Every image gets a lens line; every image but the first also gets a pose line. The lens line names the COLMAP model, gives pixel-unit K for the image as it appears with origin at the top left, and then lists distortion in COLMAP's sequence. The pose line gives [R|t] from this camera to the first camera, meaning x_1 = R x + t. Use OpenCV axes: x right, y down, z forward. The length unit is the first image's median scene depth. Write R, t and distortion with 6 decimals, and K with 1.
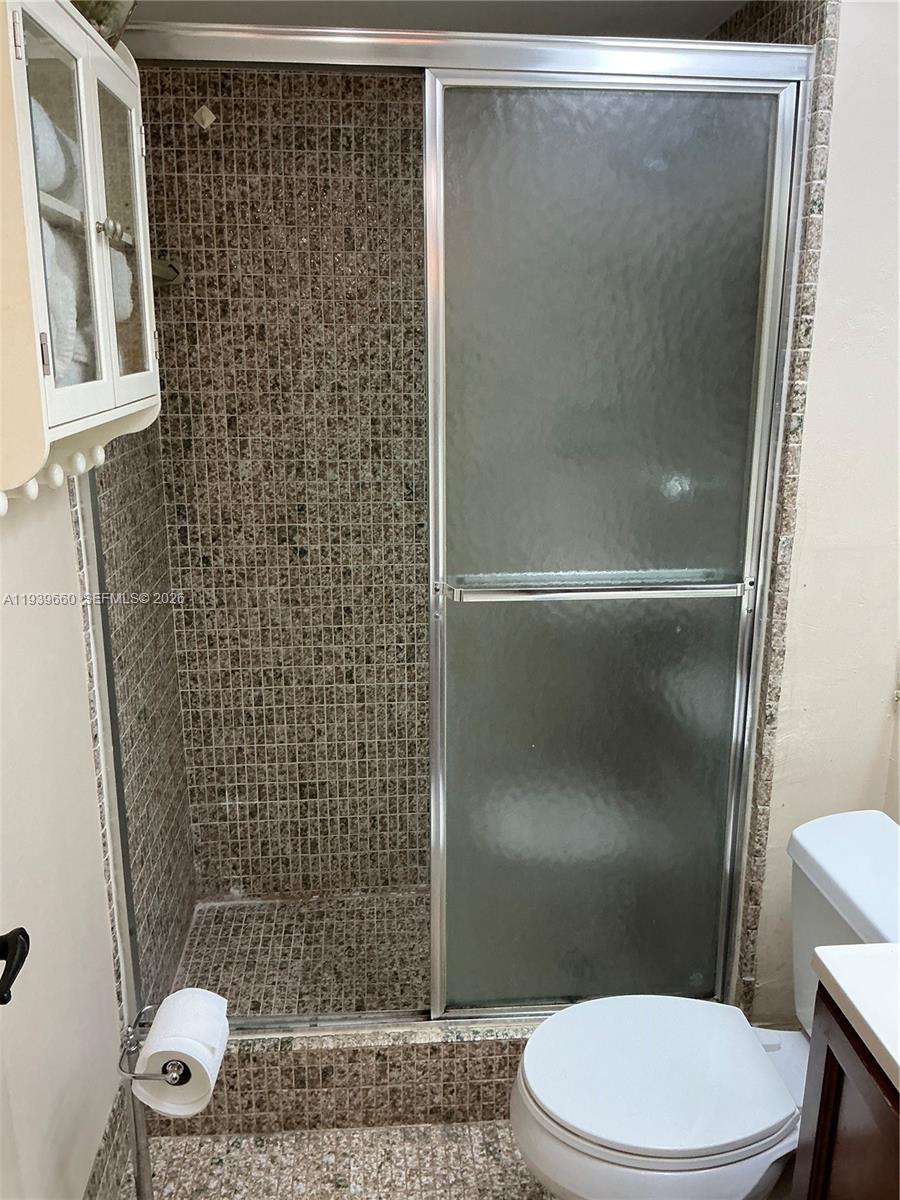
lens RADIAL K [[996.4, 0, 440.1], [0, 996.4, 606.3], [0, 0, 1]] dist [0.035208, -0.053063]
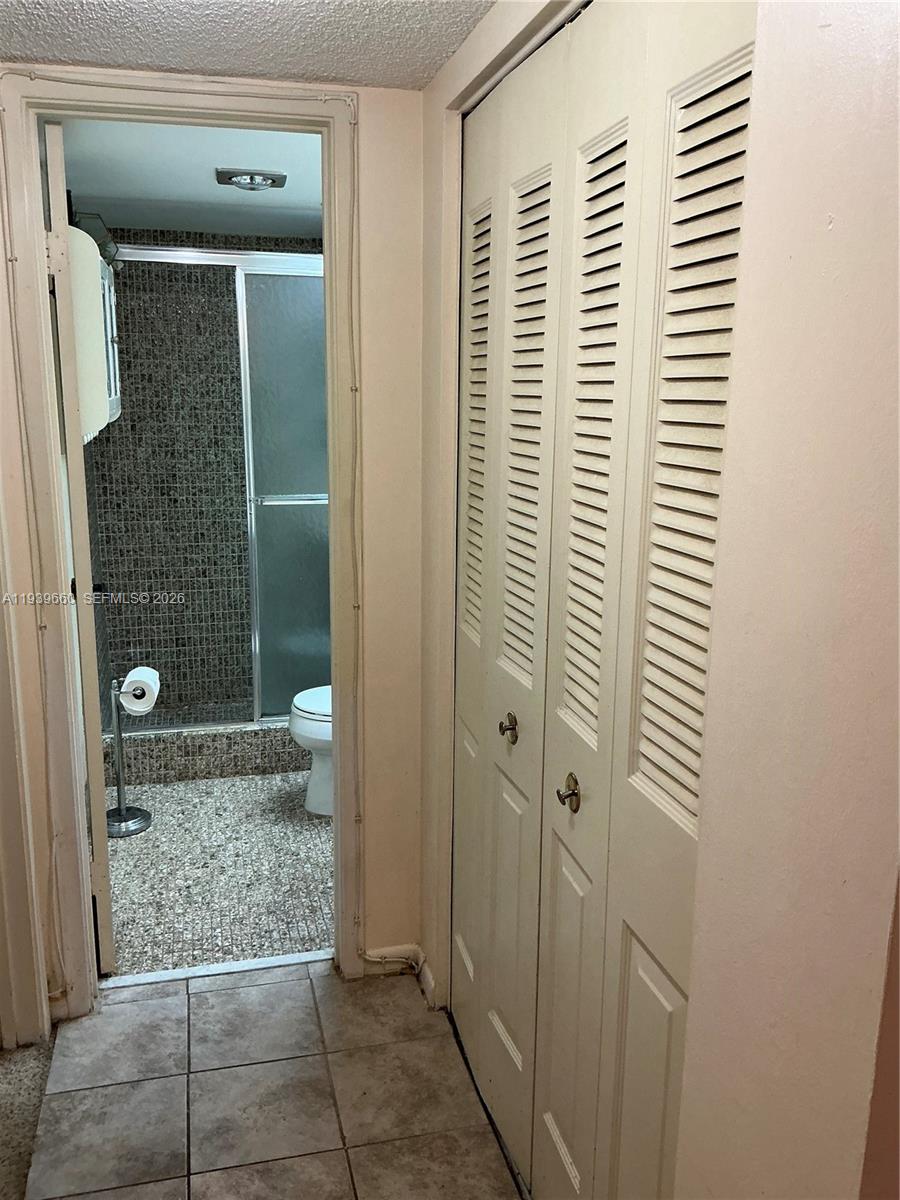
lens RADIAL K [[996.4, 0, 463.0], [0, 996.4, 598.1], [0, 0, 1]] dist [0.035208, -0.053063]
pose [[0.982797, -0.029229, 0.182361, 0.036381], [0.037897, 0.998302, -0.044231, 0.220288], [-0.180759, 0.050381, 0.982236, -0.841533]]
